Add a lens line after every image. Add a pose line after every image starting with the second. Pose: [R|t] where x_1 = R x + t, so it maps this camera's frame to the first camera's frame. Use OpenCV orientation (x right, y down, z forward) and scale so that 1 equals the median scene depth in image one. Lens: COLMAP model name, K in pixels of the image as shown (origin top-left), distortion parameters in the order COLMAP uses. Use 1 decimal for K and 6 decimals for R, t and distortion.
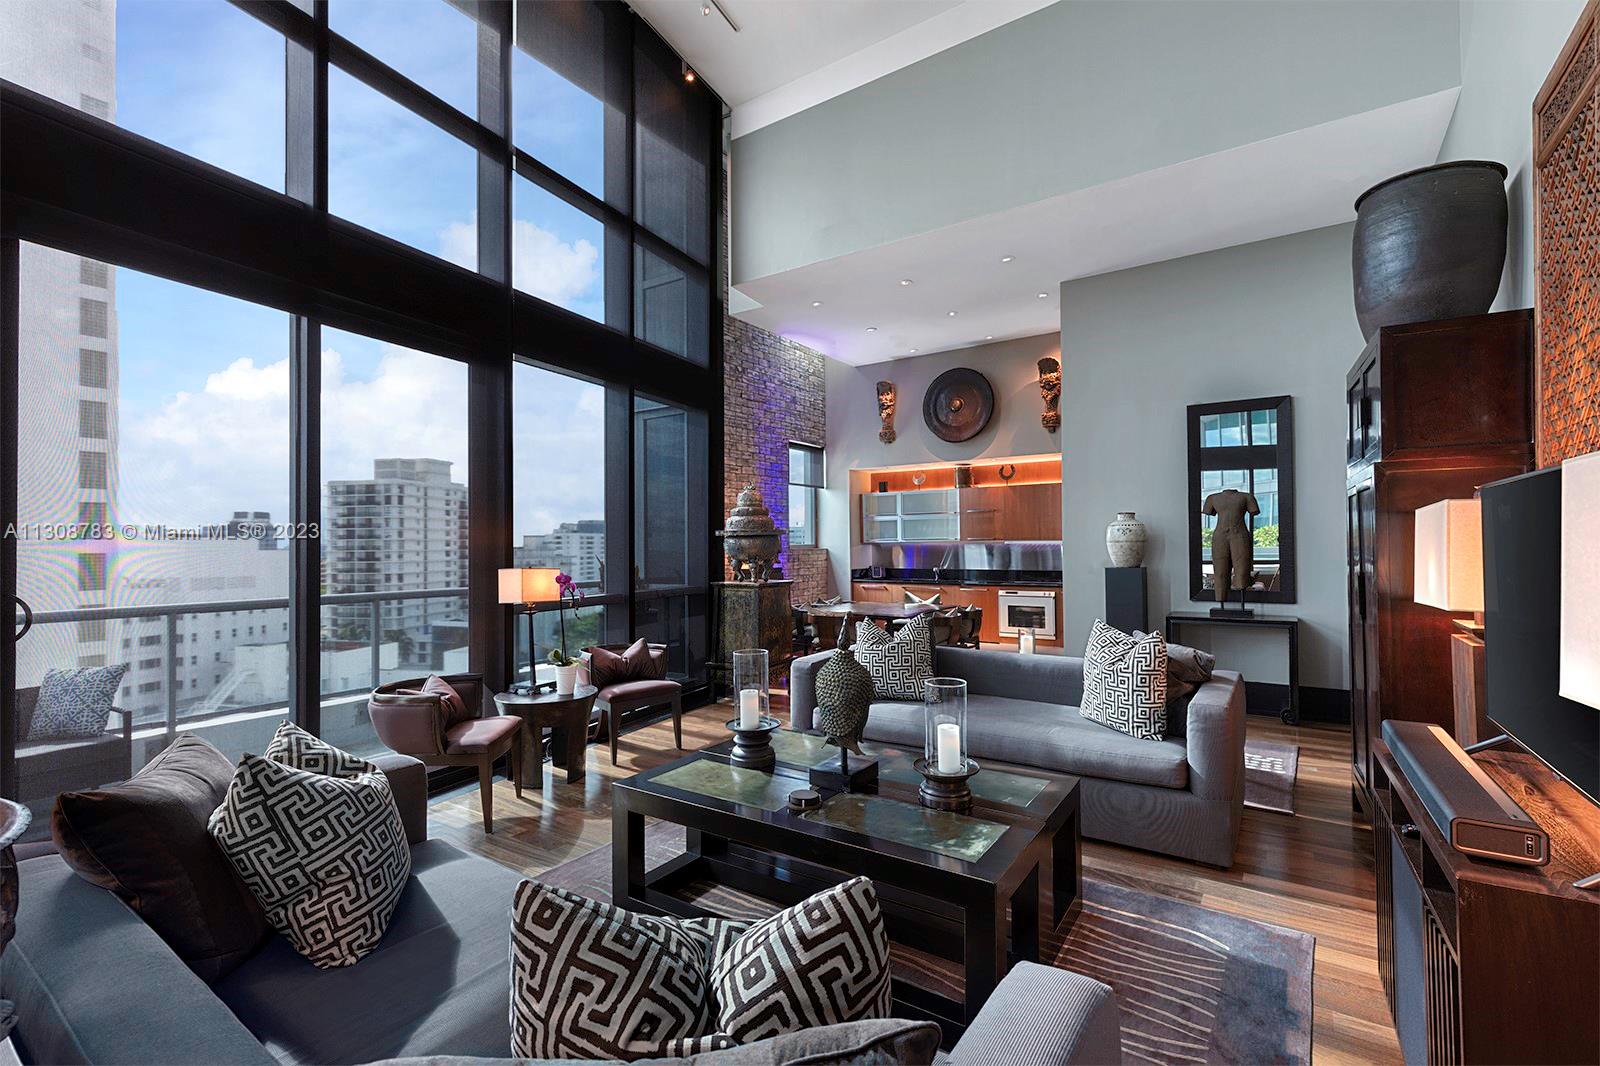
lens RADIAL K [[693.8, 0, 799.5], [0, 693.8, 541.3], [0, 0, 1]] dist [0.002928, 0.000111]
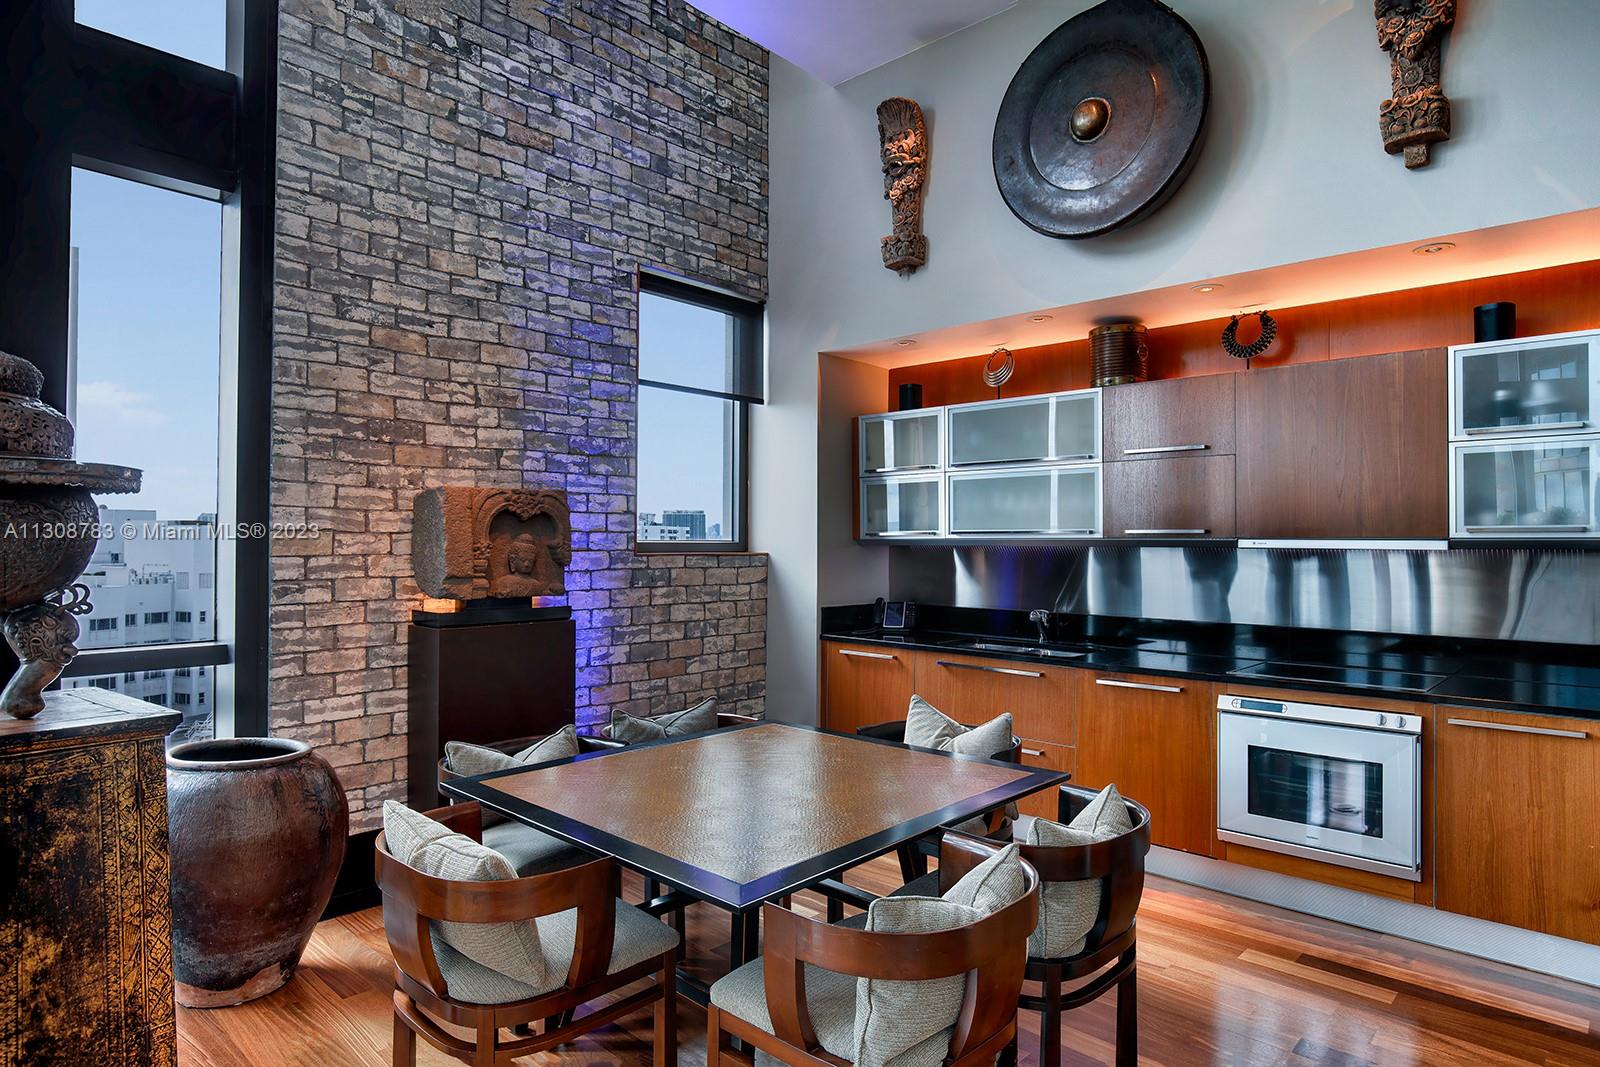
lens RADIAL K [[915.5, 0, 800.6], [0, 915.5, 530.0], [0, 0, 1]] dist [-0.003633, 0.000116]
pose [[0.988339, 0.013347, -0.151681, 0.141220], [-0.014678, 0.999863, -0.007656, 0.001033], [0.151558, 0.009793, 0.988400, 0.489907]]
